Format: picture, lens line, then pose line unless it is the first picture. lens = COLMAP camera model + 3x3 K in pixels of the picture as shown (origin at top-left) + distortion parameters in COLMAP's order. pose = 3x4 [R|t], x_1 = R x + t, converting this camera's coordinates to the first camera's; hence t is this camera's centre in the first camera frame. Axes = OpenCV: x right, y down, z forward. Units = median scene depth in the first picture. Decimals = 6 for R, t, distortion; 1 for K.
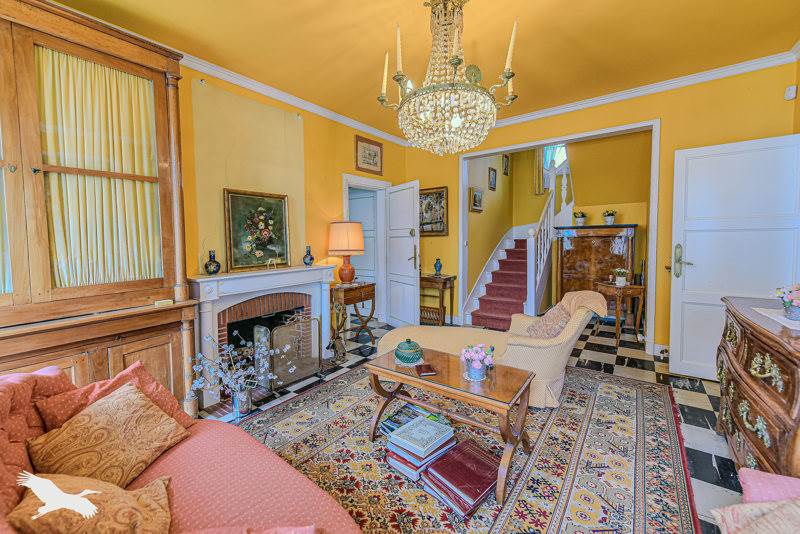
lens RADIAL K [[319.5, 0, 385.4], [0, 319.5, 250.4], [0, 0, 1]] dist [0.004141, 0.000118]
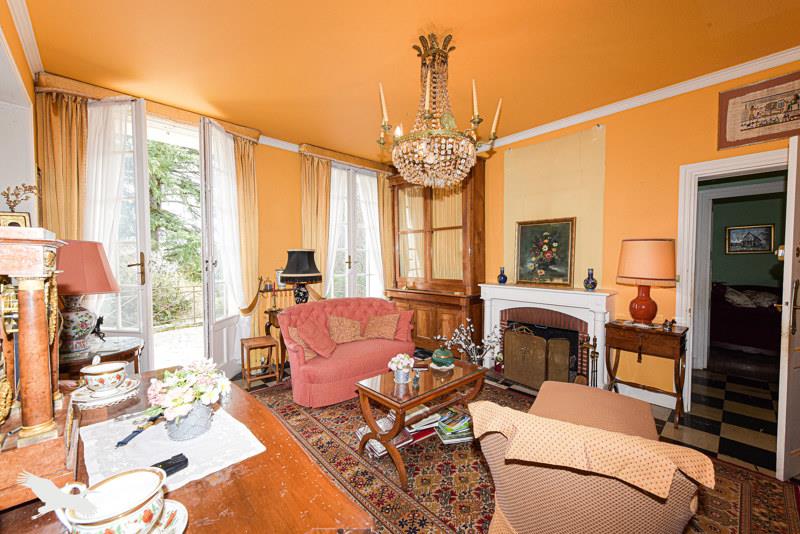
lens RADIAL K [[319.5, 0, 399.2], [0, 319.5, 267.3], [0, 0, 1]] dist [0.004141, 0.000118]
pose [[-0.167295, 0.047687, -0.984753, 0.832736], [-0.037672, 0.997791, 0.054719, -0.052749], [0.985187, 0.046252, -0.165129, 0.678148]]
